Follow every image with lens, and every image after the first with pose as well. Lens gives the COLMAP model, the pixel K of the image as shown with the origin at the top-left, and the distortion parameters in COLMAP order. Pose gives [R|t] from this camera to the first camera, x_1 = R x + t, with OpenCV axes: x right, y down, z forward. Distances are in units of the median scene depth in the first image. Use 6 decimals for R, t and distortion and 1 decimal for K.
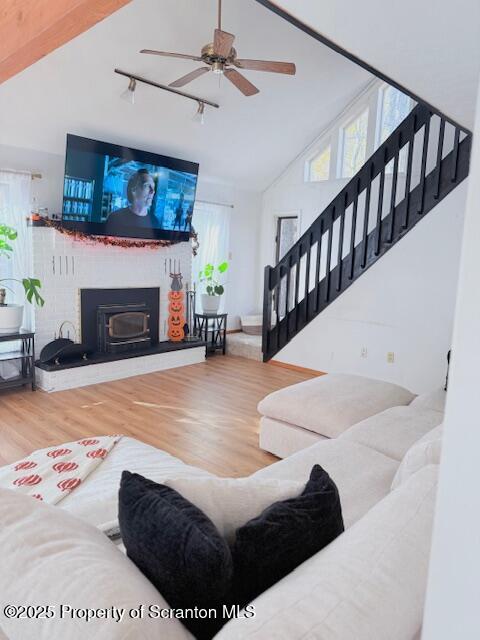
lens RADIAL K [[455.1, 0, 238.1], [0, 455.1, 318.3], [0, 0, 1]] dist [0.062349, -0.012043]
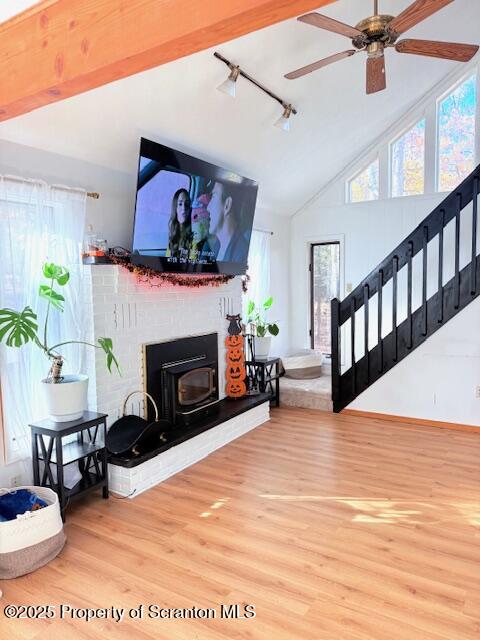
lens RADIAL K [[455.1, 0, 241.2], [0, 455.1, 322.6], [0, 0, 1]] dist [0.062349, -0.012043]
pose [[0.974157, -0.068136, 0.215351, -0.334849], [0.079618, 0.995805, -0.045090, -0.052404], [-0.211376, 0.061070, 0.975495, 0.232769]]
